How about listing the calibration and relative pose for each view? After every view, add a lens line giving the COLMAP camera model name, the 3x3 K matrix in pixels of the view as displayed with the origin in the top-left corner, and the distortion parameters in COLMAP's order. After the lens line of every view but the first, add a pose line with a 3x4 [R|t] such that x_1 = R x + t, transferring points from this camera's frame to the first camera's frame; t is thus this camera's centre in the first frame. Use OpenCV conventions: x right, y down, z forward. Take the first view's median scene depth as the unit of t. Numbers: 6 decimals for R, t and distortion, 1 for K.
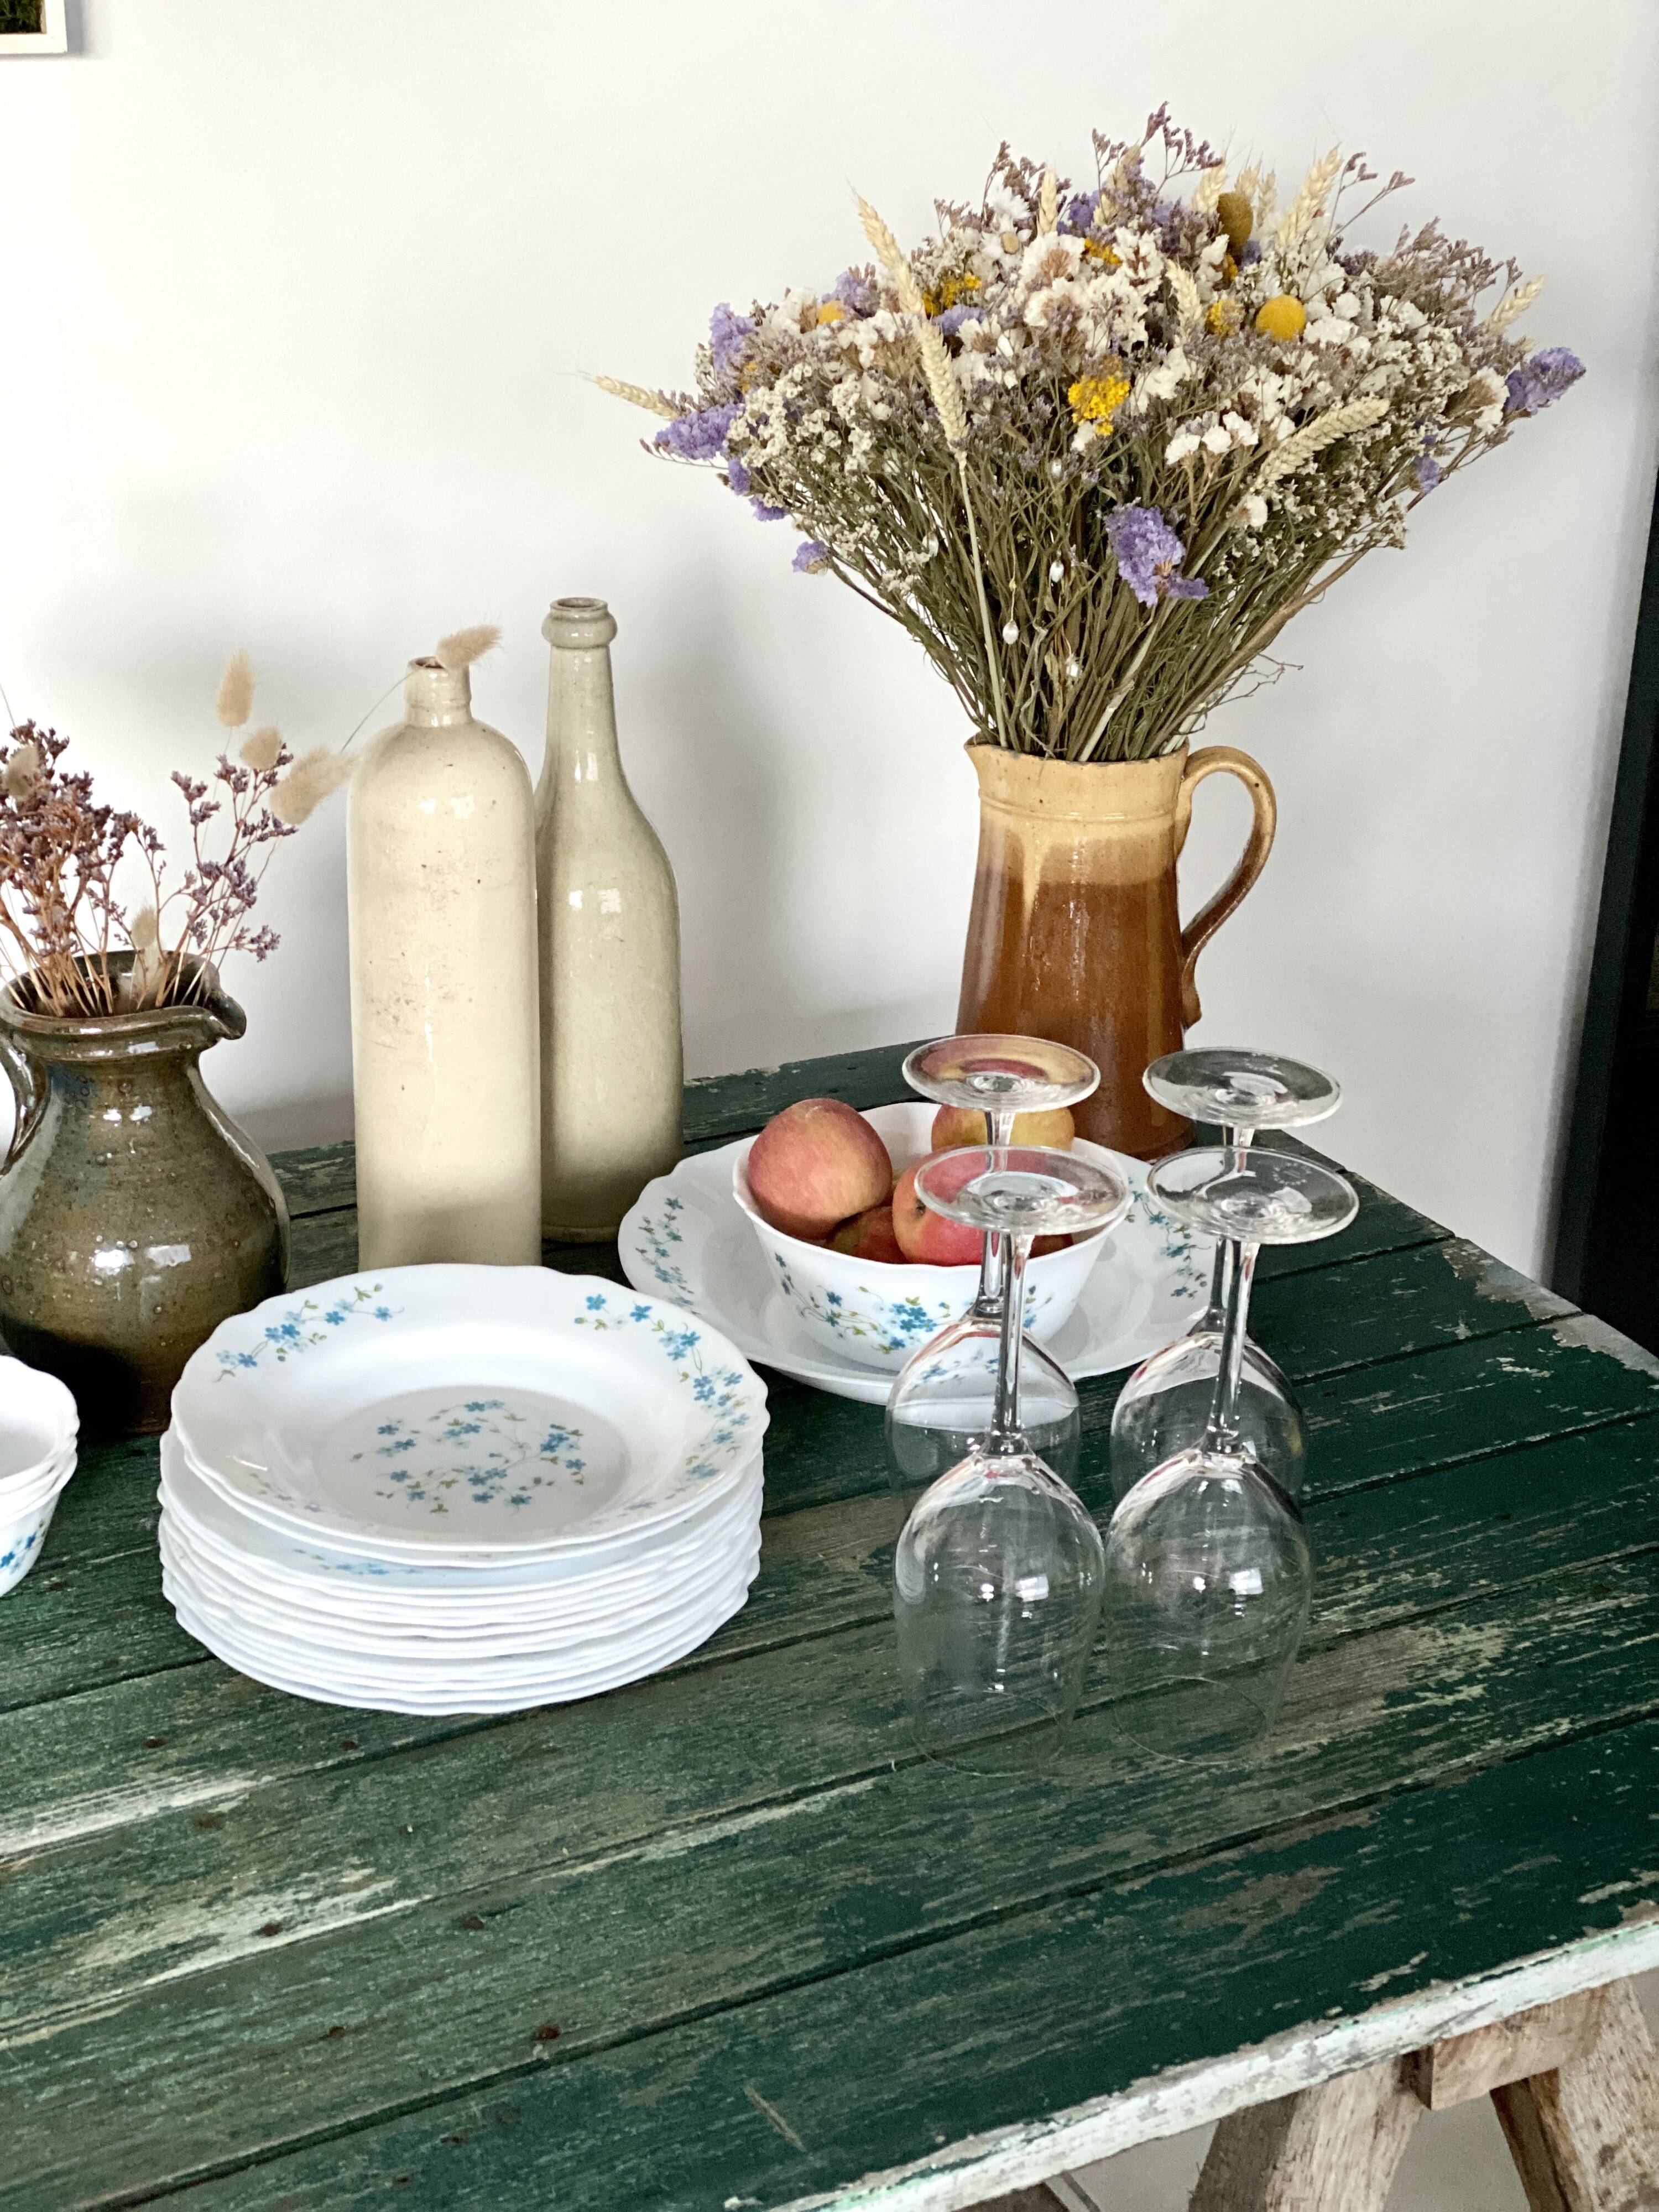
lens RADIAL K [[3275.6, 0, 839.0], [0, 3275.6, 1099.1], [0, 0, 1]] dist [0.159045, -0.316523]
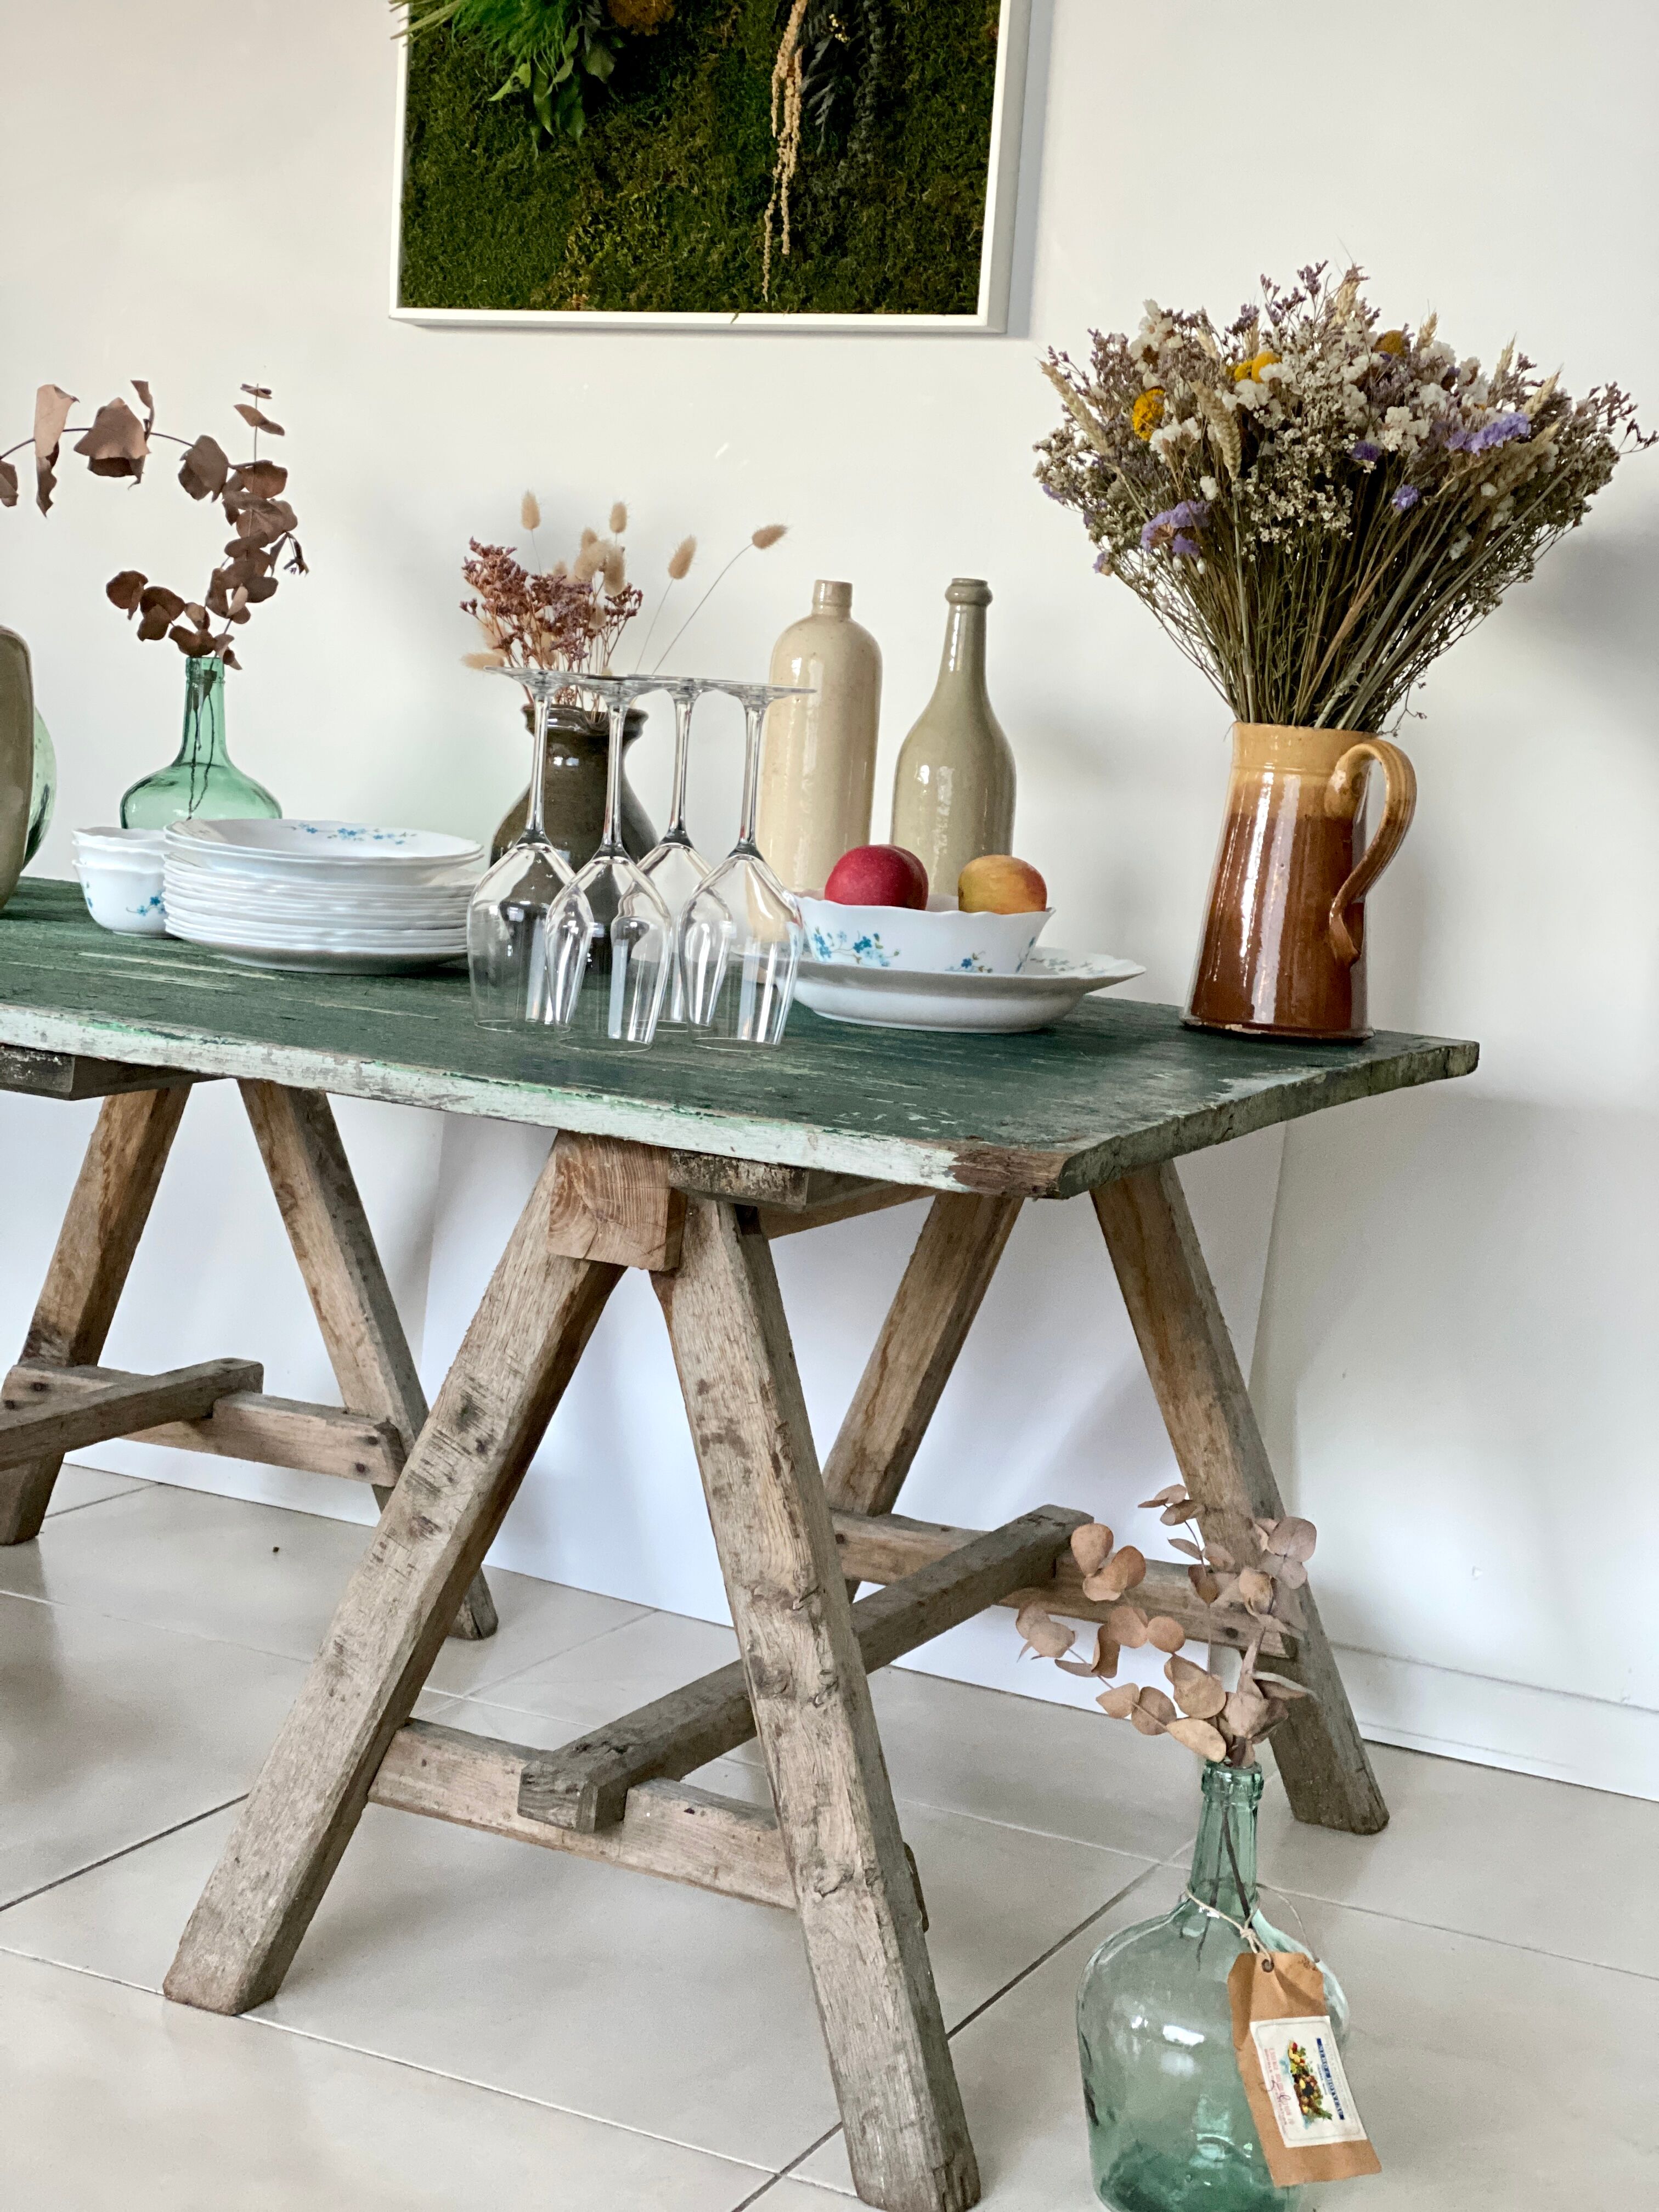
lens RADIAL K [[3308.9, 0, 842.5], [0, 3308.9, 1090.6], [0, 0, 1]] dist [0.149968, -0.081093]
pose [[0.572144, 0.112596, -0.812387, 1.392691], [-0.360995, 0.923993, -0.126176, 0.345025], [0.736433, 0.365458, 0.569304, 0.153290]]
